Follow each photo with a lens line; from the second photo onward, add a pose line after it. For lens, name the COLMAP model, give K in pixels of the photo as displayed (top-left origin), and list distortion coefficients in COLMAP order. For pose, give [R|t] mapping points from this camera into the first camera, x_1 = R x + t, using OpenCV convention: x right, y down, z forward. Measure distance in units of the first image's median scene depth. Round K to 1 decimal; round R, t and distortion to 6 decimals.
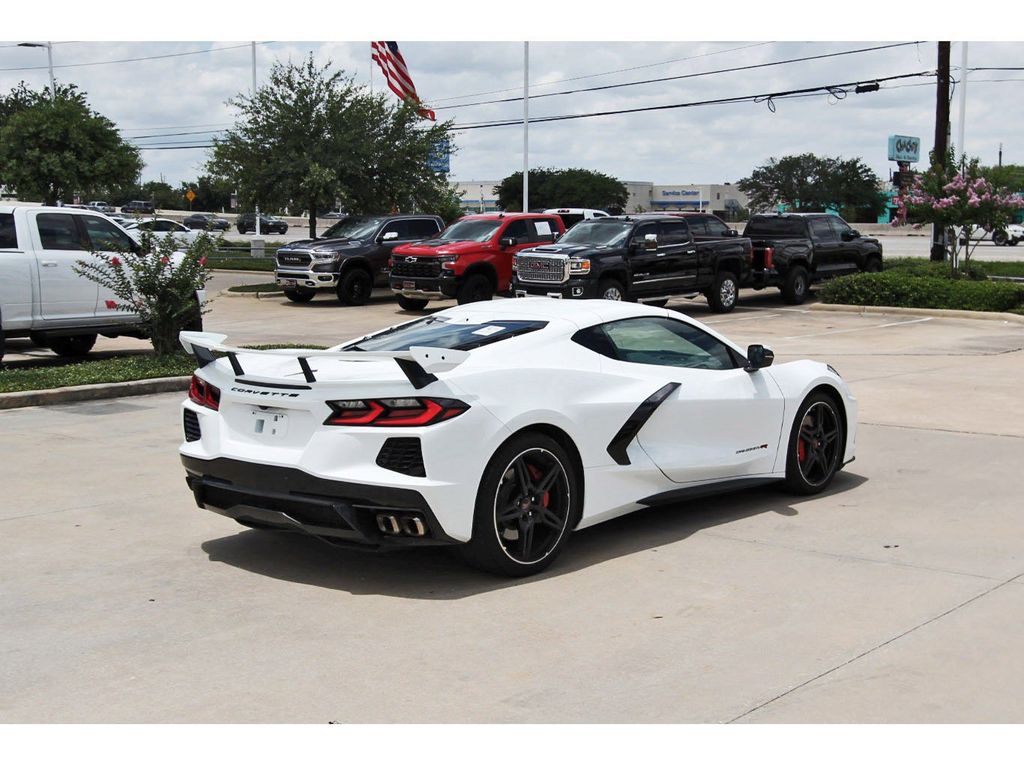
lens RADIAL K [[1462.4, 0, 512.0], [0, 1462.4, 383.0], [0, 0, 1]] dist [0.004454, 0.087050]
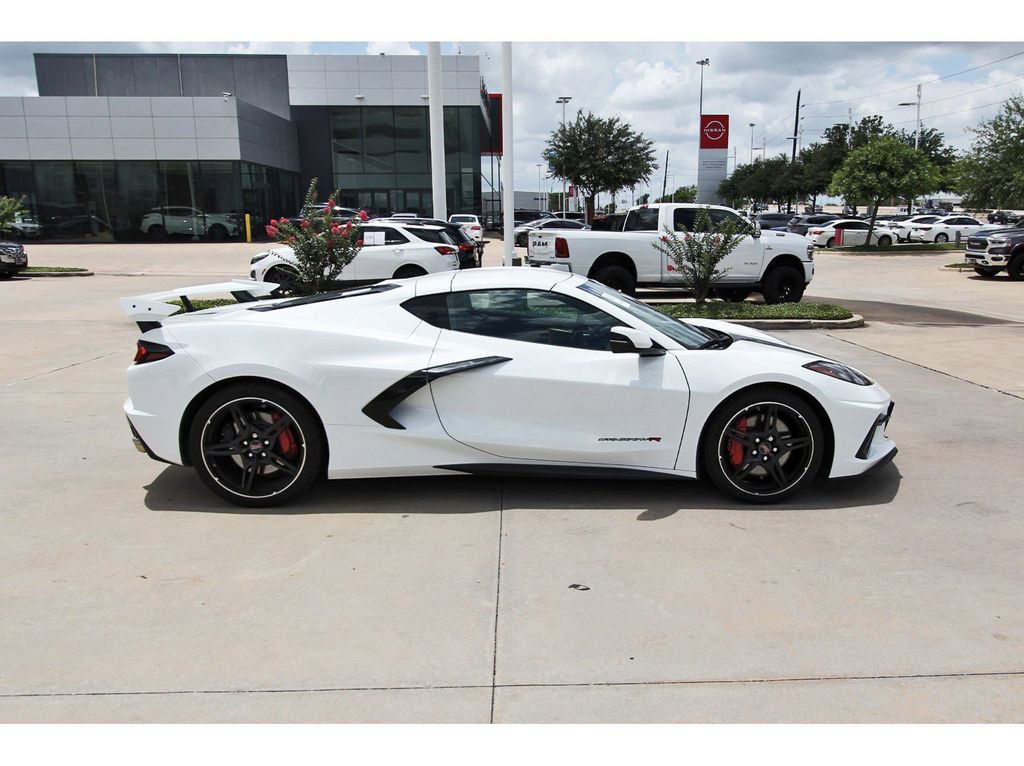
lens RADIAL K [[826.4, 0, 512.0], [0, 826.4, 383.0], [0, 0, 1]] dist [-0.004367, -0.001096]
pose [[0.663850, 0.143058, -0.734055, 0.258405], [-0.081434, 0.989525, 0.119200, -0.024586], [0.743419, -0.019354, 0.668546, 0.308774]]
